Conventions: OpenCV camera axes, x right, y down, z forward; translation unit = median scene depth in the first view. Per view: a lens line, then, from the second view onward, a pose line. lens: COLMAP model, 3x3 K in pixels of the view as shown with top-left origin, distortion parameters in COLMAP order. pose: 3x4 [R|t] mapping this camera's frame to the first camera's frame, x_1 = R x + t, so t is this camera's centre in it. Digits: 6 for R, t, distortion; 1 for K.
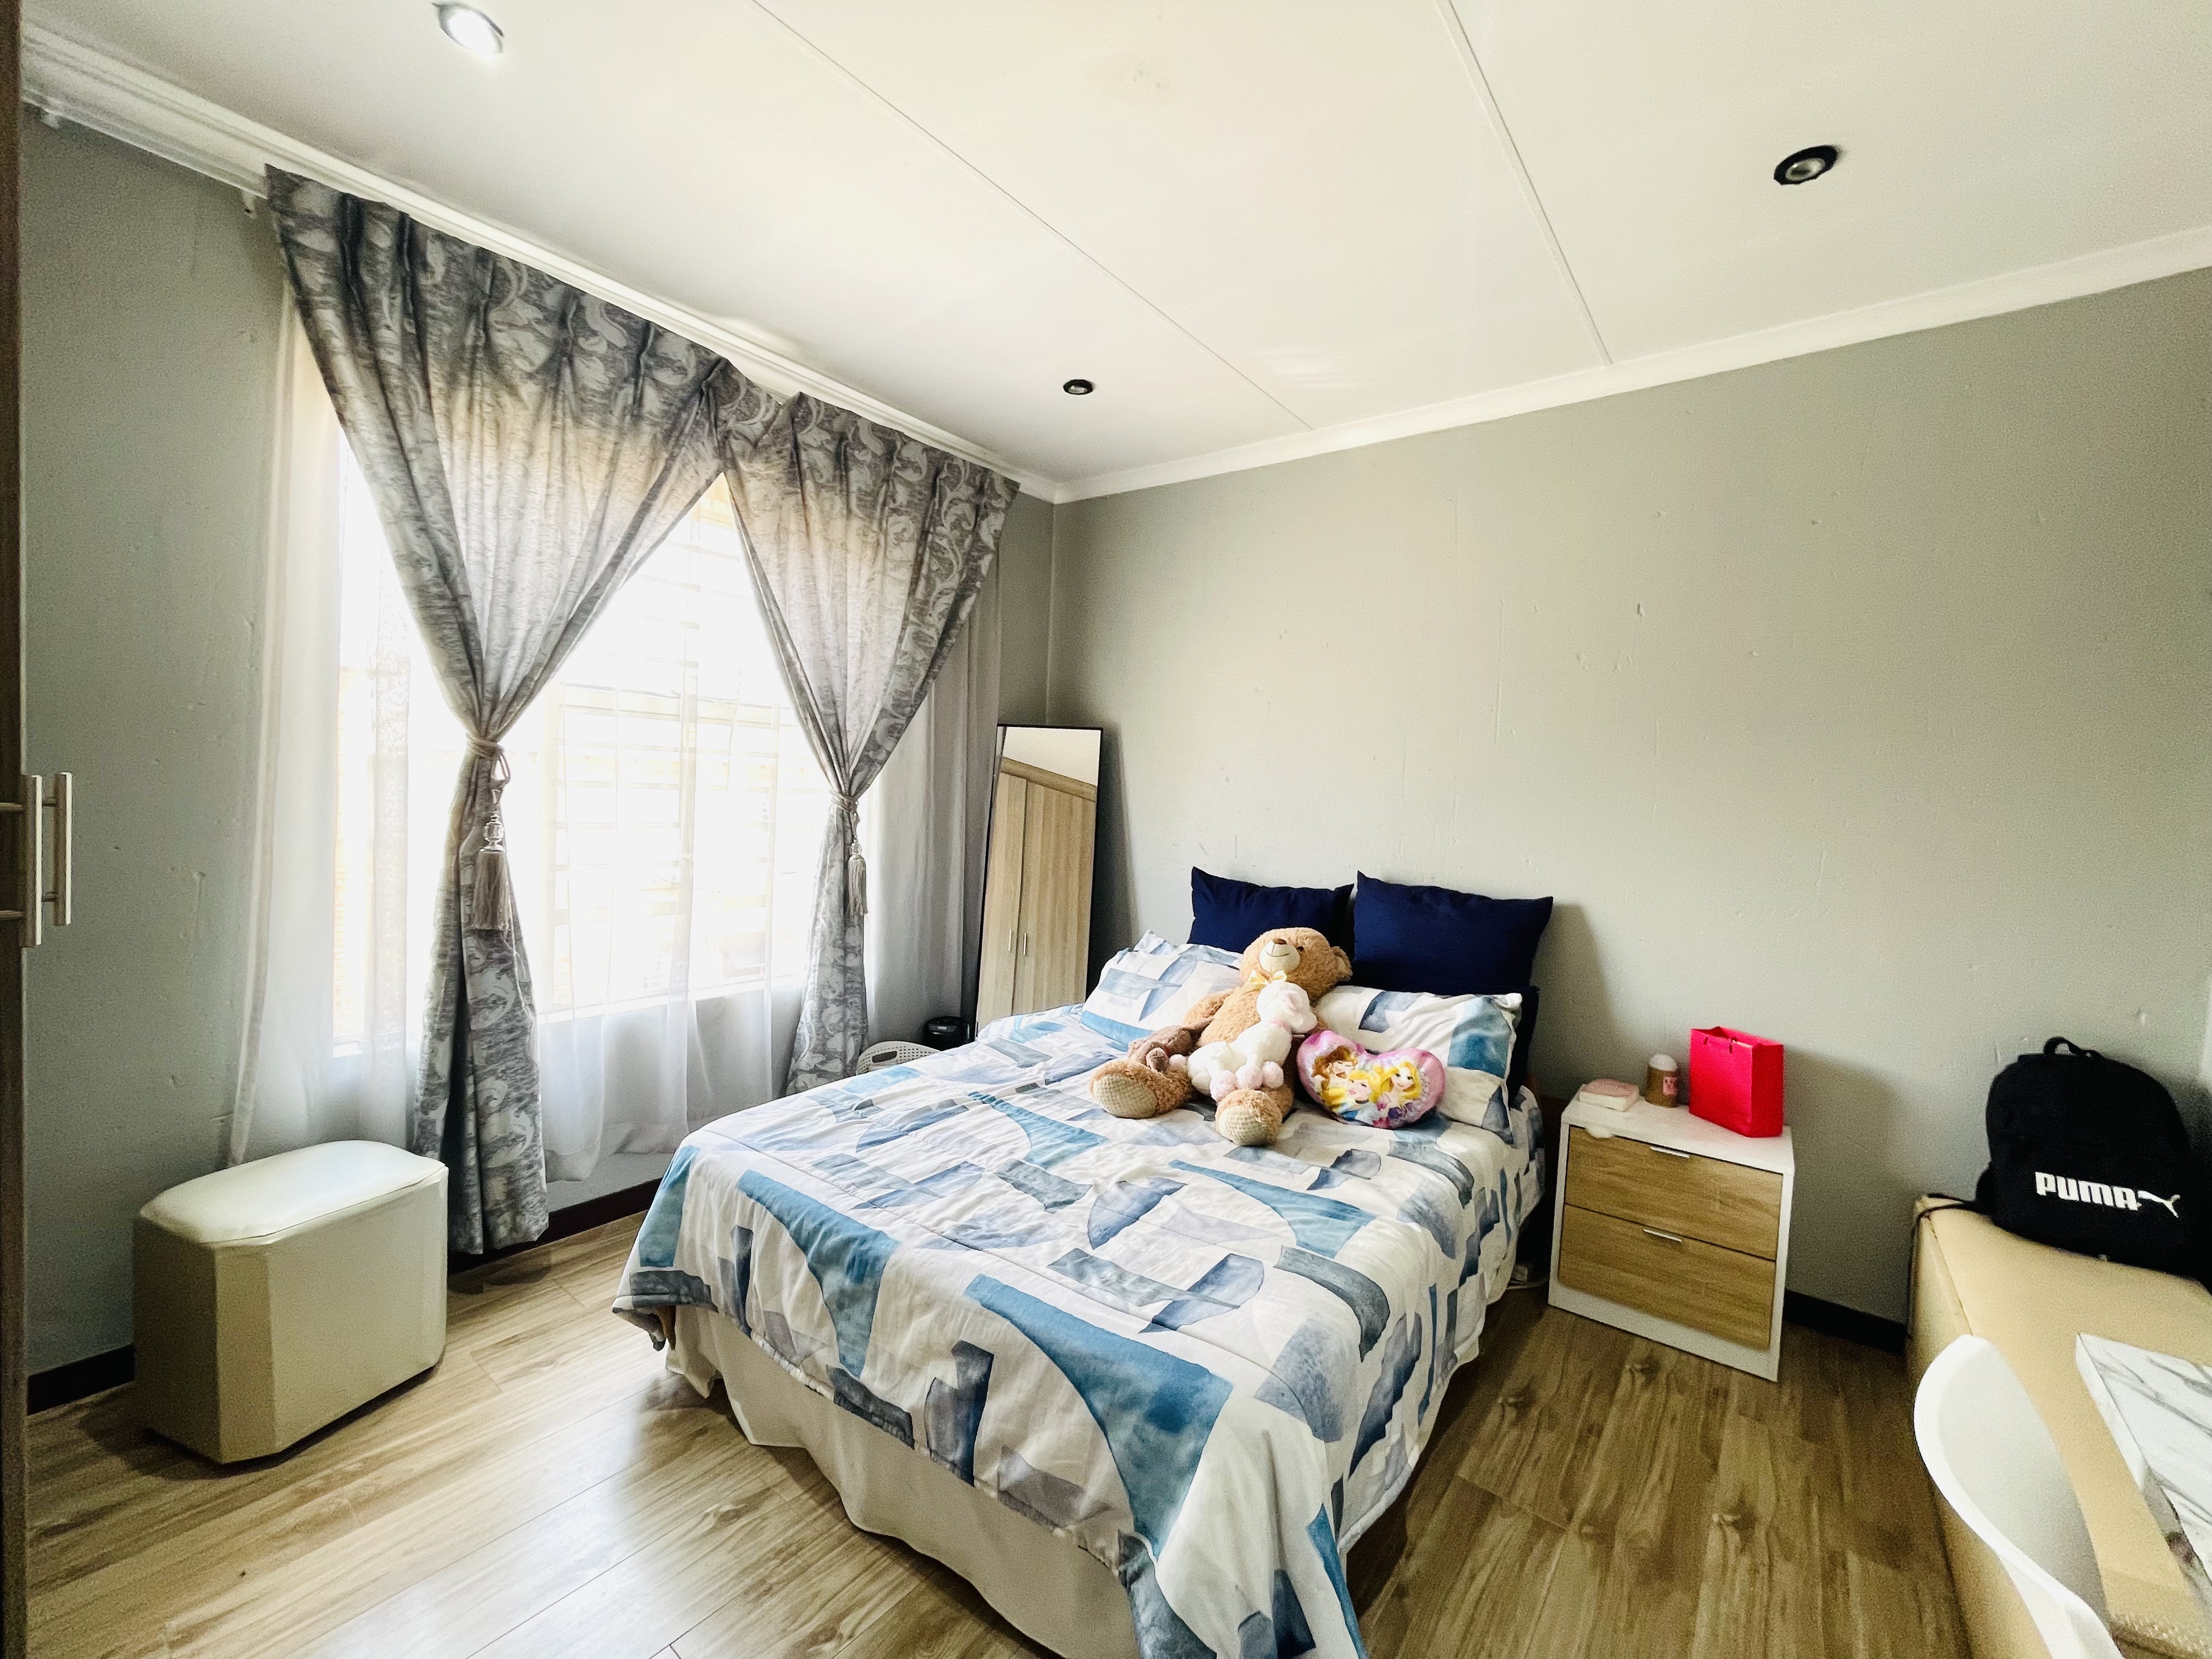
lens RADIAL K [[897.6, 0, 1107.4], [0, 897.6, 825.3], [0, 0, 1]] dist [-0.001821, -0.000037]
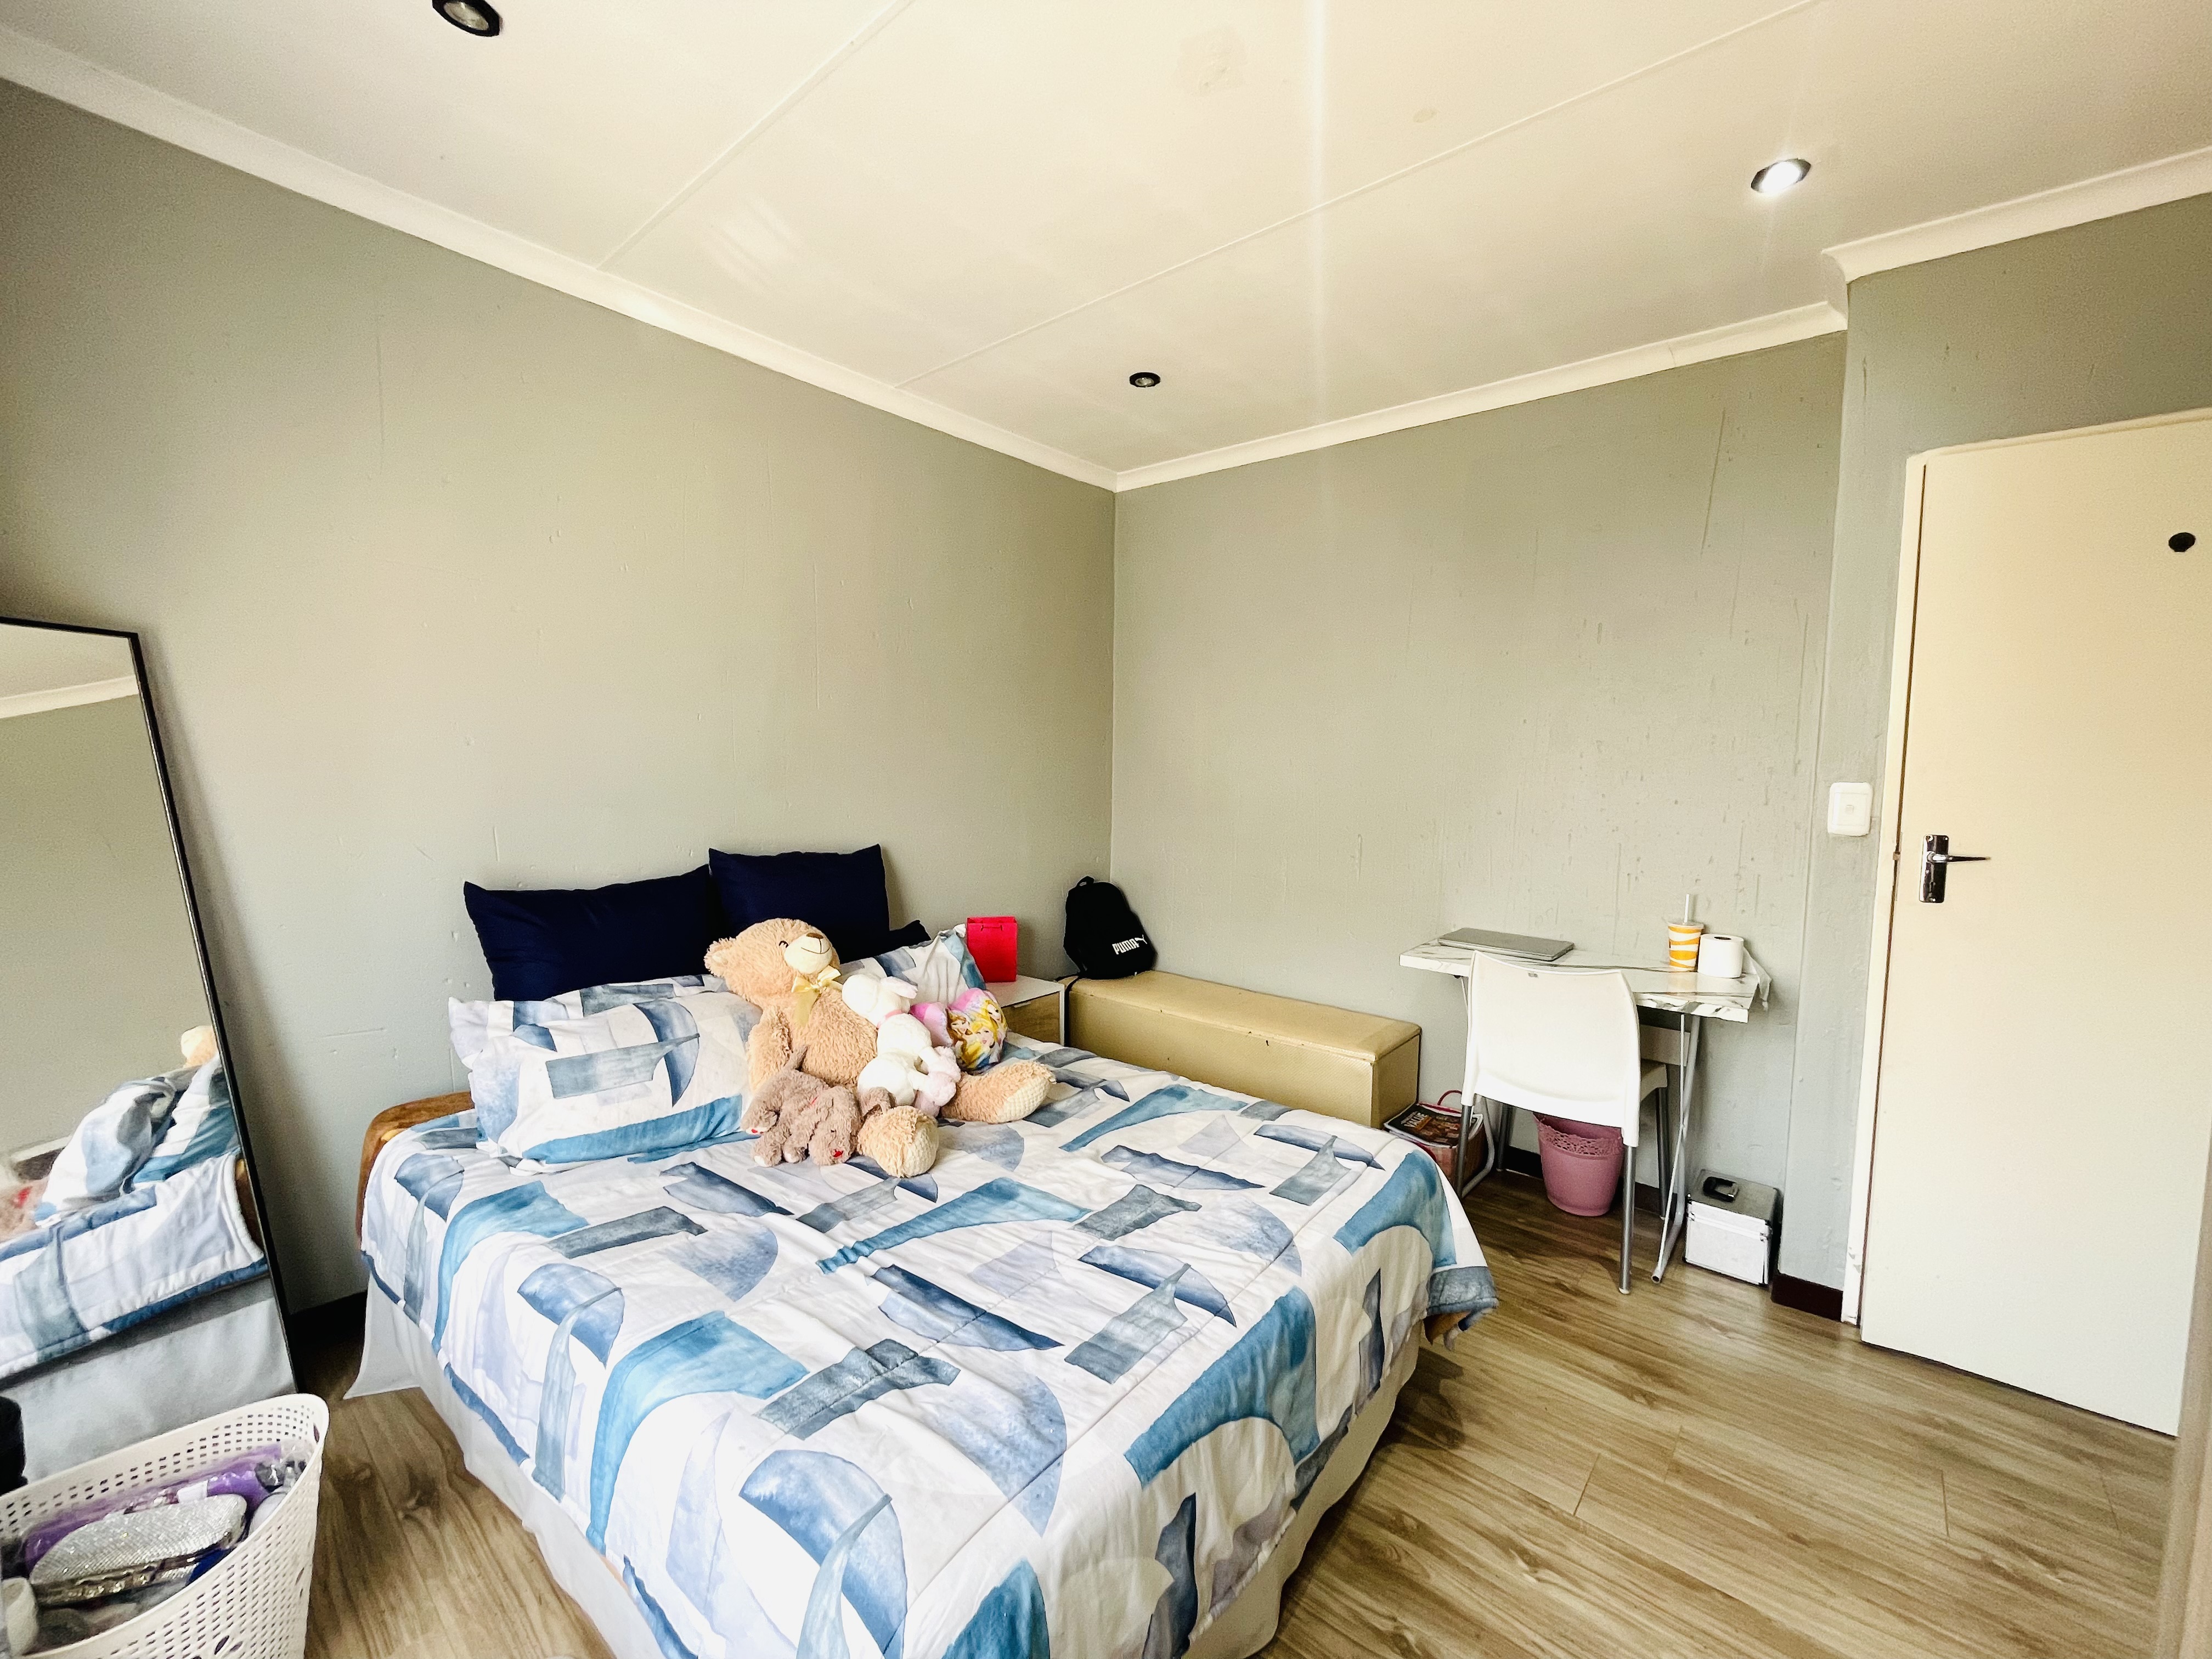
lens RADIAL K [[897.6, 0, 1106.2], [0, 897.6, 825.6], [0, 0, 1]] dist [-0.001821, -0.000037]
pose [[0.047076, -0.115199, 0.992226, -0.892167], [0.025606, 0.993140, 0.114090, -0.096310], [-0.998563, 0.020036, 0.049703, 0.919208]]
